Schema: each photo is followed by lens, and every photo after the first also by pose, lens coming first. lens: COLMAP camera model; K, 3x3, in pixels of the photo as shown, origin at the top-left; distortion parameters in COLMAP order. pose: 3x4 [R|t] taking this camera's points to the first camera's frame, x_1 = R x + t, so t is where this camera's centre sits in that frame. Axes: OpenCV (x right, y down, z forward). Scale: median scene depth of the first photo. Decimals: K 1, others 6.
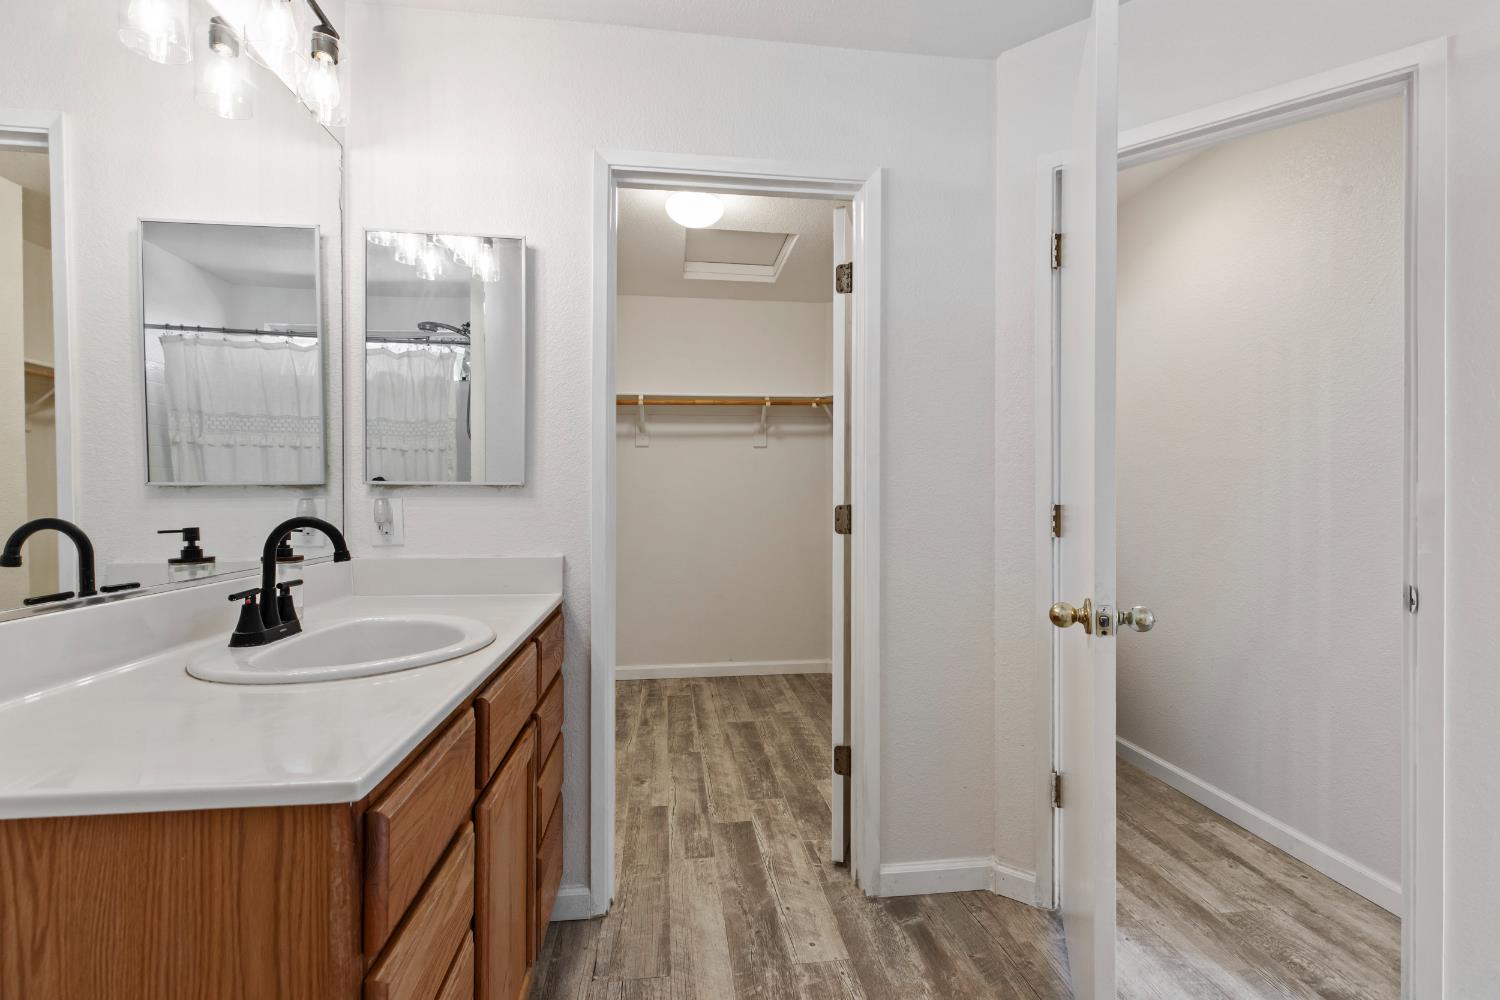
lens RADIAL K [[681.4, 0, 753.8], [0, 681.4, 501.2], [0, 0, 1]] dist [0.003258, 0.000111]
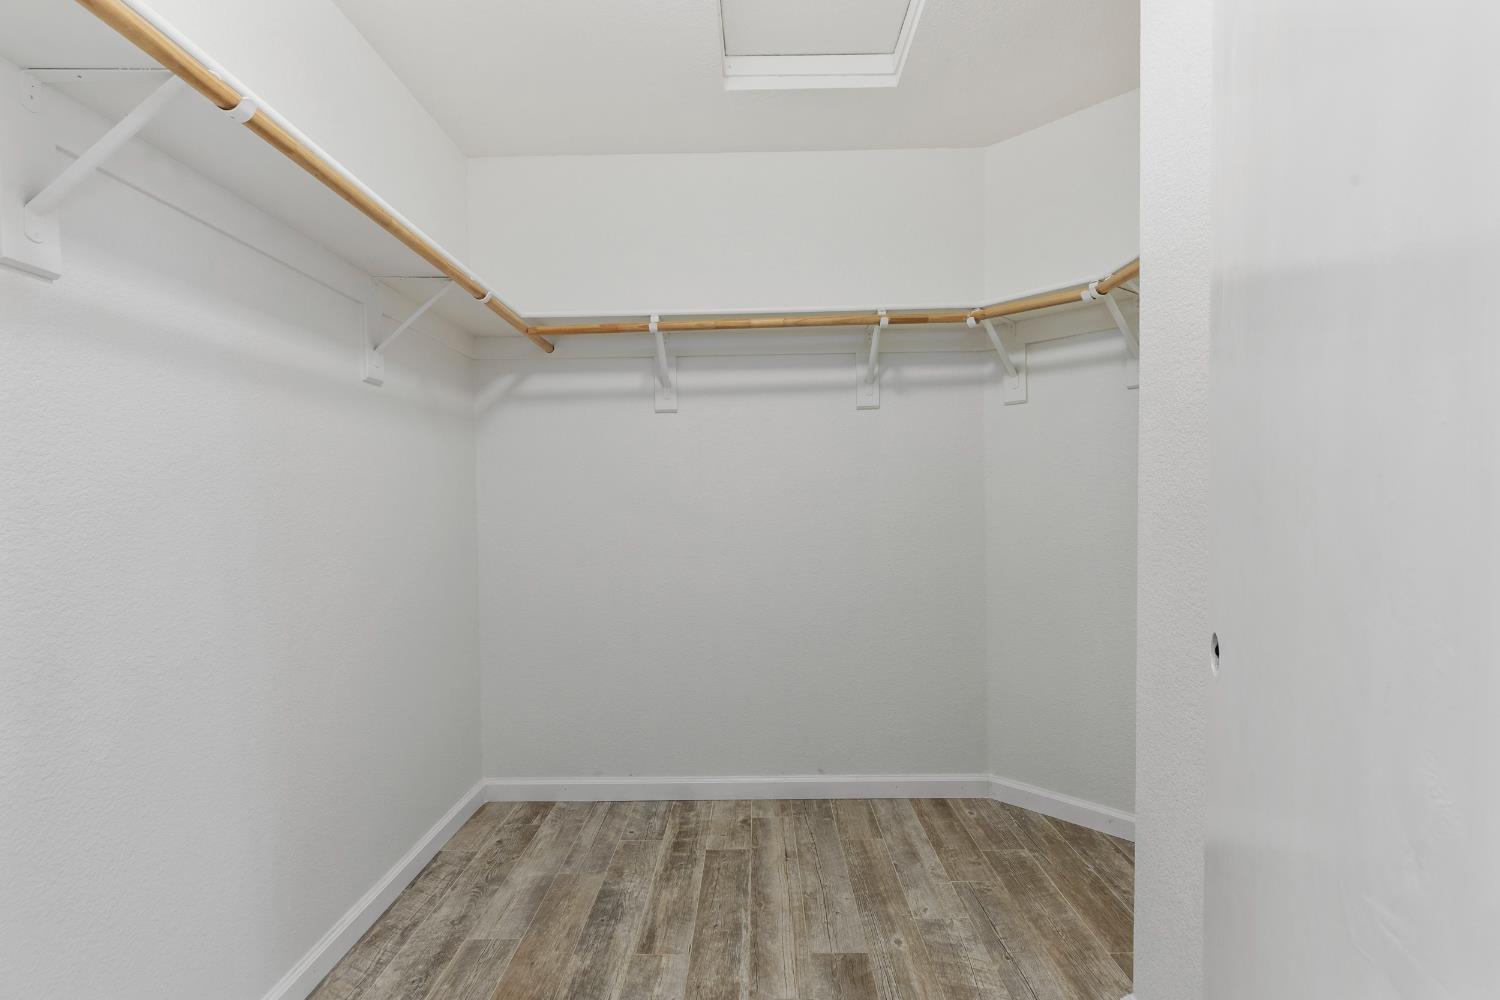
lens RADIAL K [[681.4, 0, 753.8], [0, 681.4, 501.2], [0, 0, 1]] dist [0.003258, 0.000111]
pose [[0.990827, -0.009584, -0.134800, -0.009952], [0.008512, 0.999927, -0.008525, 0.004042], [0.134871, 0.007299, 0.990836, 0.451190]]
